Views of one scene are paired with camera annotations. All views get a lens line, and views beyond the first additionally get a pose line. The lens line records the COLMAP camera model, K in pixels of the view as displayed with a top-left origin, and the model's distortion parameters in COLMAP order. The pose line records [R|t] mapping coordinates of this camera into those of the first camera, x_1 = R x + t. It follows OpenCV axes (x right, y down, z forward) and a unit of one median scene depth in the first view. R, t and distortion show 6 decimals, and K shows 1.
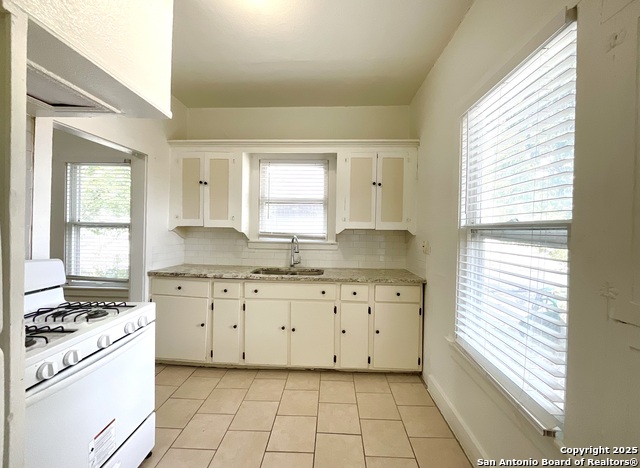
lens RADIAL K [[257.2, 0, 321.3], [0, 257.2, 228.2], [0, 0, 1]] dist [-0.002077, 0.000495]
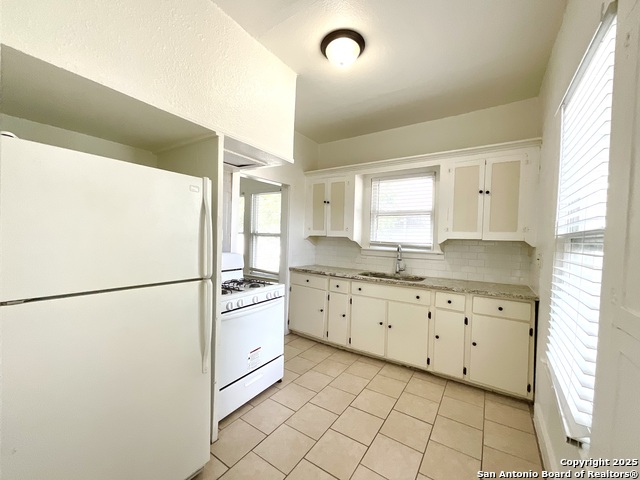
lens RADIAL K [[257.2, 0, 322.8], [0, 257.2, 238.6], [0, 0, 1]] dist [-0.002077, 0.000495]
pose [[0.860598, 0.009921, -0.509188, 0.209469], [-0.012864, 0.999915, -0.002260, 0.011534], [0.509122, 0.008495, 0.860652, -0.133515]]
